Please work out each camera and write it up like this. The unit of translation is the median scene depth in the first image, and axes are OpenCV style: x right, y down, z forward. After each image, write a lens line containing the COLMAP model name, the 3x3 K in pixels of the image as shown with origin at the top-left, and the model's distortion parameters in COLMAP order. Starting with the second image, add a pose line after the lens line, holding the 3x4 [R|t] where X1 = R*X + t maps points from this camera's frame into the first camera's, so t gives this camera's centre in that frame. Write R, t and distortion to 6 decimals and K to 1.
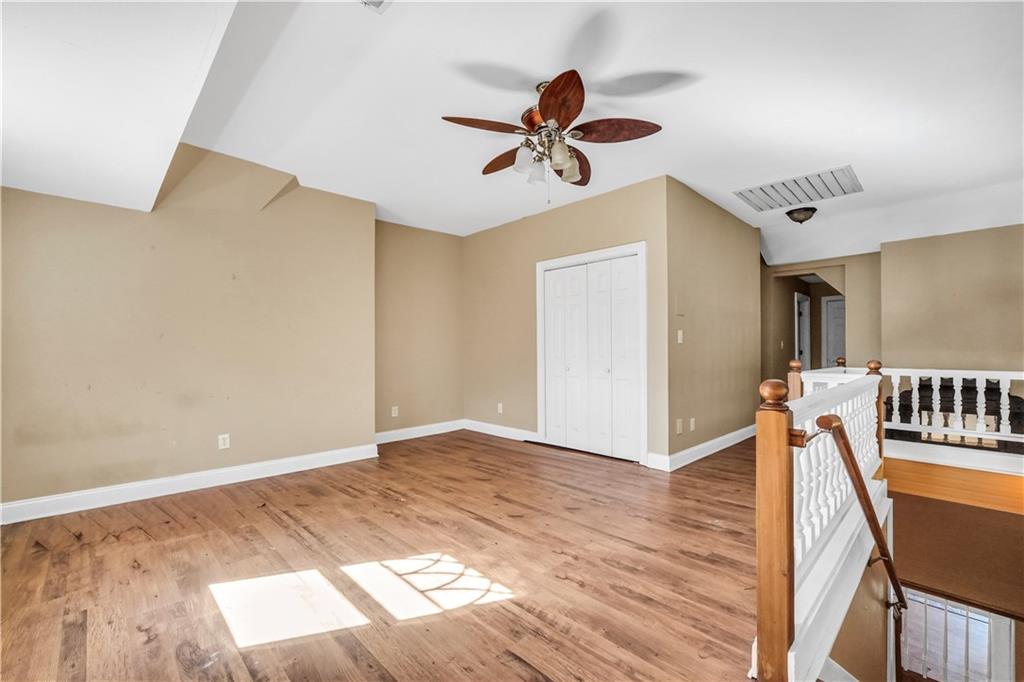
lens RADIAL K [[431.4, 0, 513.8], [0, 431.4, 348.7], [0, 0, 1]] dist [-0.010138, 0.000344]
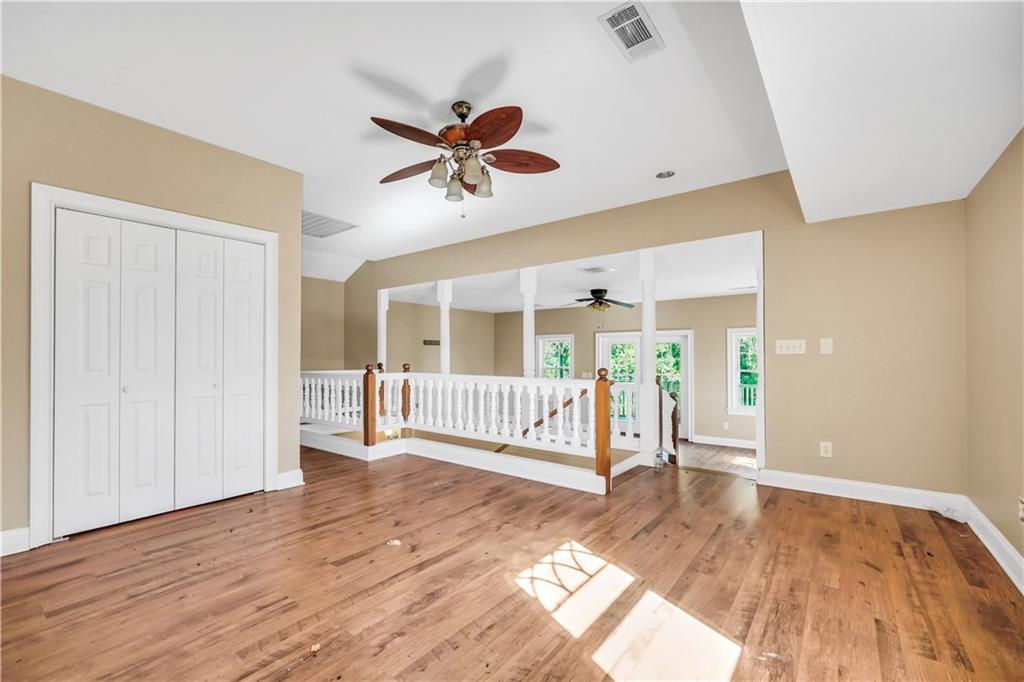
lens RADIAL K [[431.4, 0, 513.8], [0, 431.4, 348.6], [0, 0, 1]] dist [-0.010138, 0.000344]
pose [[-0.138943, 0.020299, 0.990092, -1.108898], [-0.002966, 0.999777, -0.020913, 0.013673], [-0.990296, -0.005843, -0.138852, 1.174848]]
